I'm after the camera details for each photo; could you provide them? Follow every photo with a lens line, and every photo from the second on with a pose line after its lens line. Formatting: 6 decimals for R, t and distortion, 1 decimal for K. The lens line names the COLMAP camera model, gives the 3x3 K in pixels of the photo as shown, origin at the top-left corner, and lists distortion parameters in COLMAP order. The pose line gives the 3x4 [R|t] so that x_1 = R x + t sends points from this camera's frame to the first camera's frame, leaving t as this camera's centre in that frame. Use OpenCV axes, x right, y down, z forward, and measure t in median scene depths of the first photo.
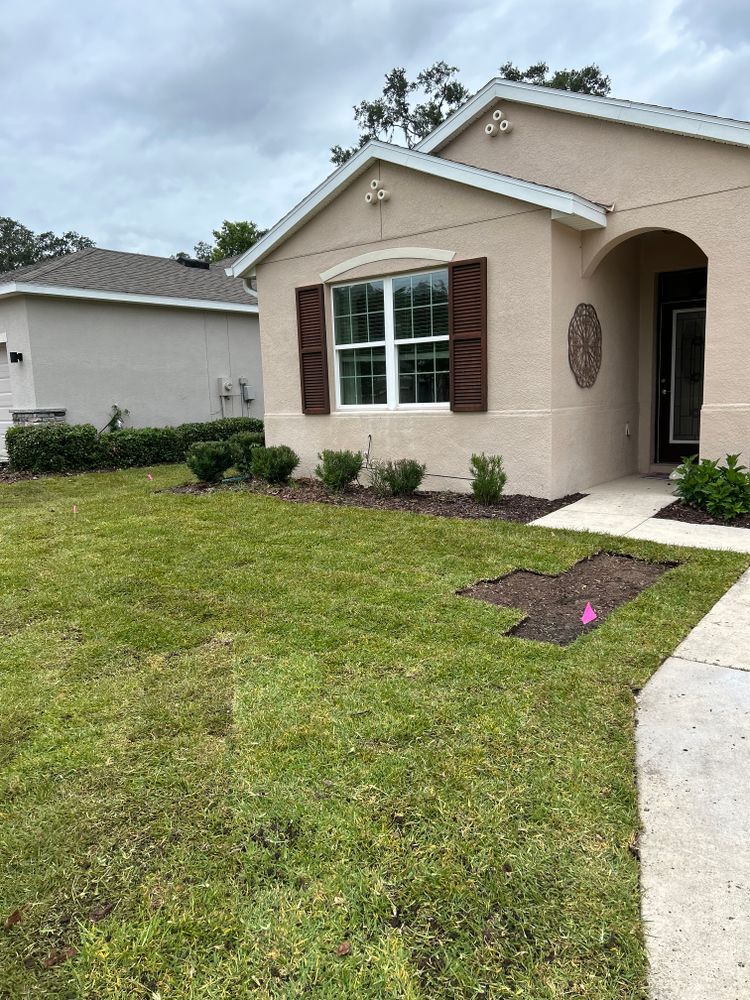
lens RADIAL K [[707.0, 0, 380.1], [0, 707.0, 494.1], [0, 0, 1]] dist [-0.002160, -0.036556]
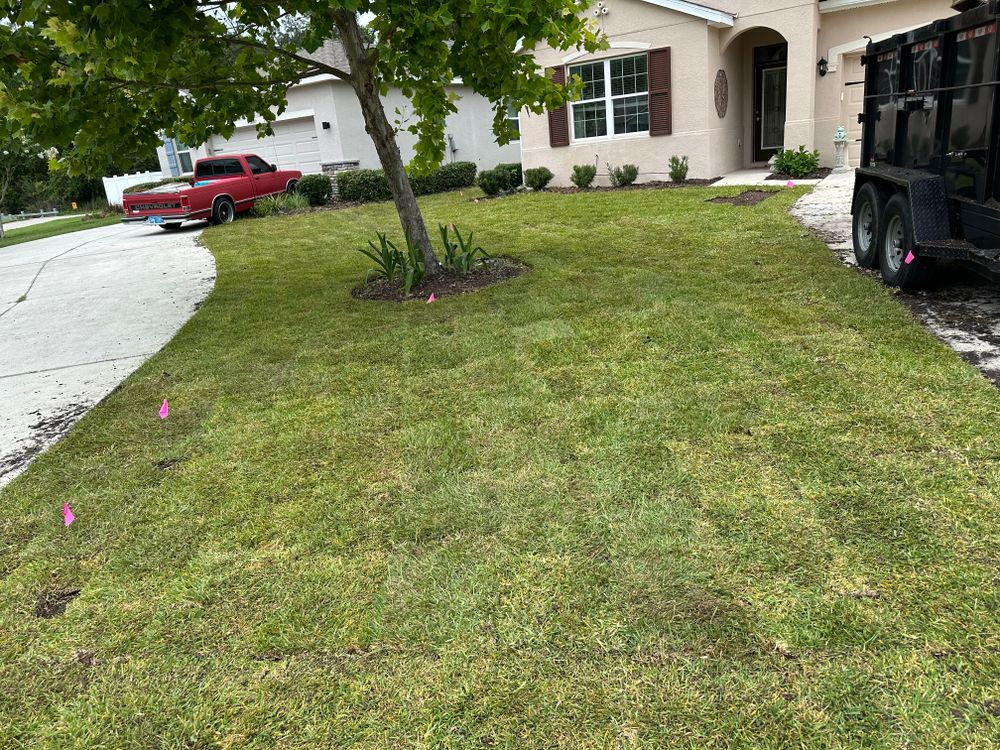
lens RADIAL K [[707.0, 0, 512.2], [0, 707.0, 374.4], [0, 0, 1]] dist [-0.002160, -0.036556]
pose [[0.990162, -0.099614, 0.098267, -0.470065], [0.083195, 0.983773, 0.158964, 0.160674], [-0.112508, -0.149225, 0.982382, -0.792850]]
